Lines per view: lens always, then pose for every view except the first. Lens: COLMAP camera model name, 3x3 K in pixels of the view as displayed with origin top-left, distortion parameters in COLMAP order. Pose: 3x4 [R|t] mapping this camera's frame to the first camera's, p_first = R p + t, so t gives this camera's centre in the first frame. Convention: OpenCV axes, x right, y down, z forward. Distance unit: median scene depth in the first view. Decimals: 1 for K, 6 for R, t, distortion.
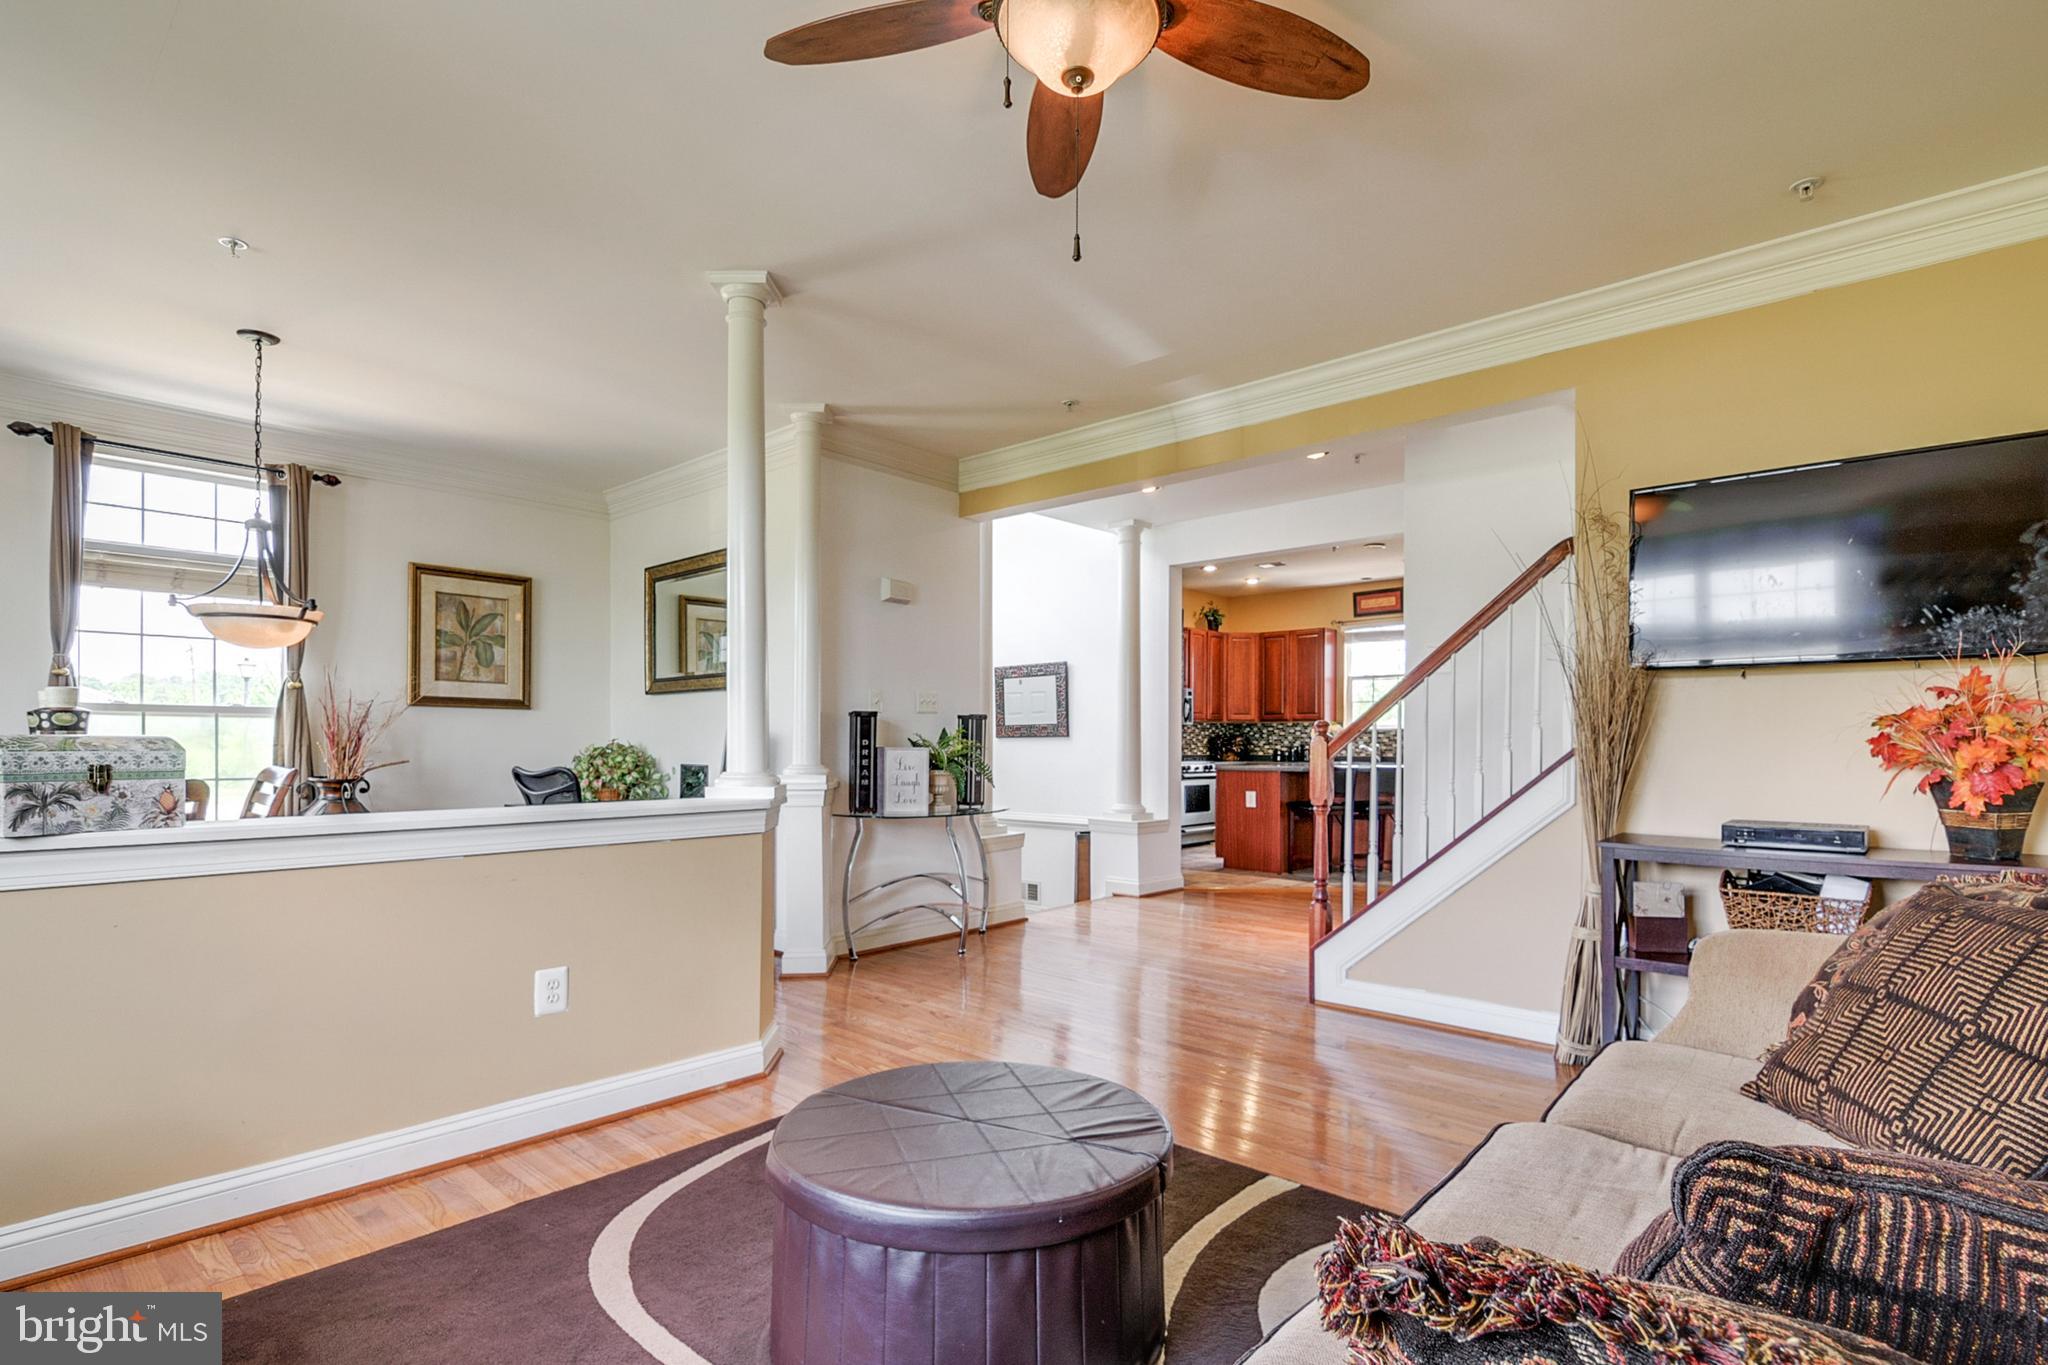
lens RADIAL K [[1002.8, 0, 1022.0], [0, 1002.8, 732.4], [0, 0, 1]] dist [-0.001612, -0.000457]
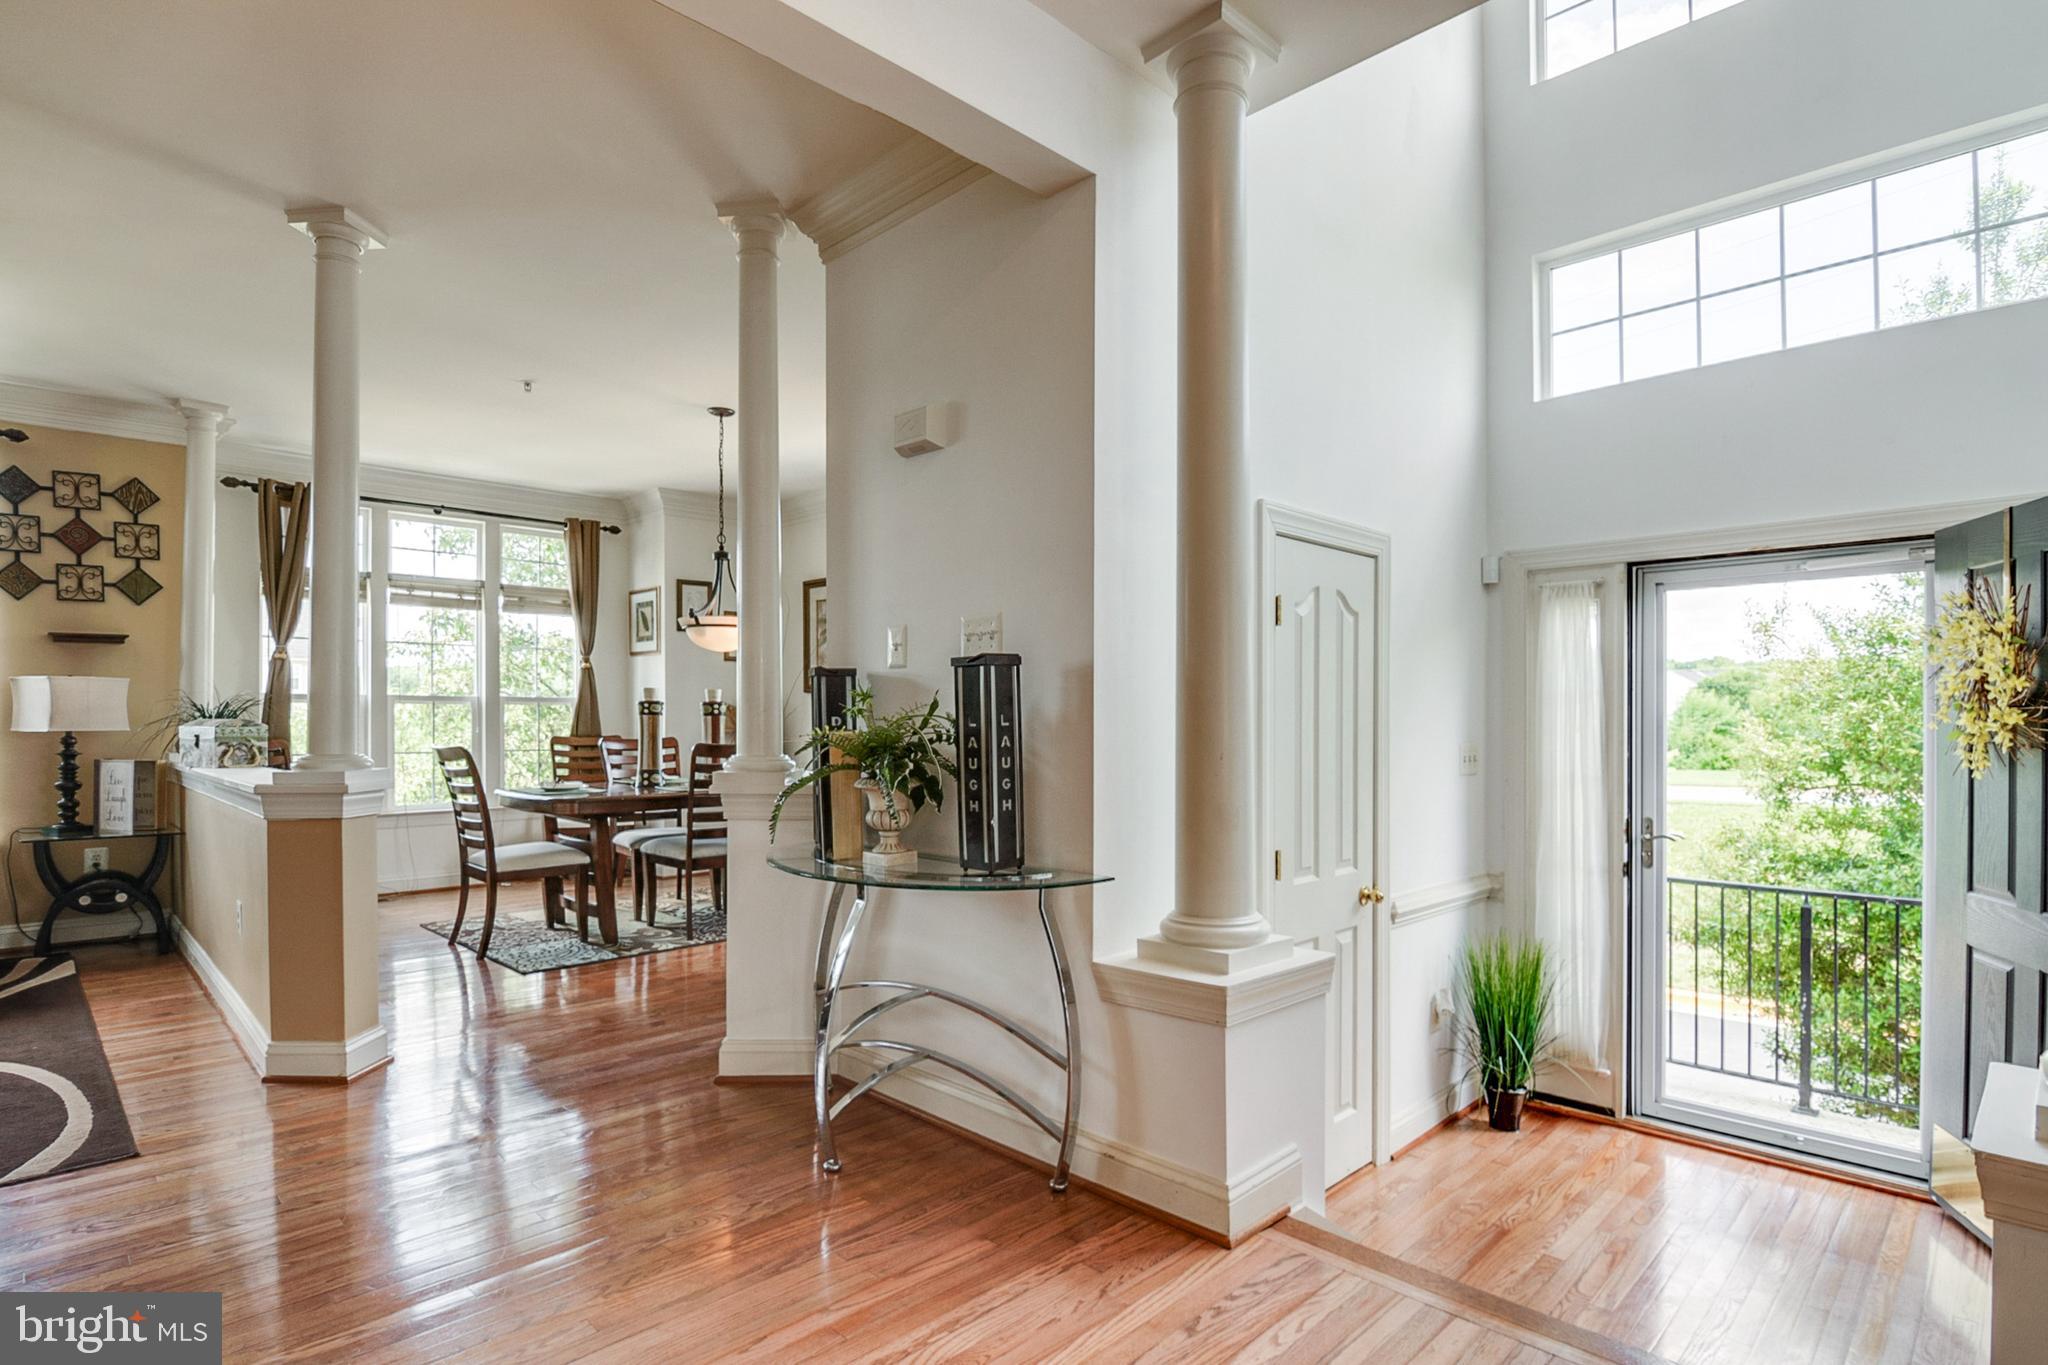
lens RADIAL K [[1002.8, 0, 1022.0], [0, 1002.8, 732.4], [0, 0, 1]] dist [-0.001612, -0.000457]
pose [[-0.075218, 0.007928, -0.997136, 0.385508], [0.008541, 0.999937, 0.007306, 0.012732], [0.997131, -0.007967, -0.075281, 1.069367]]
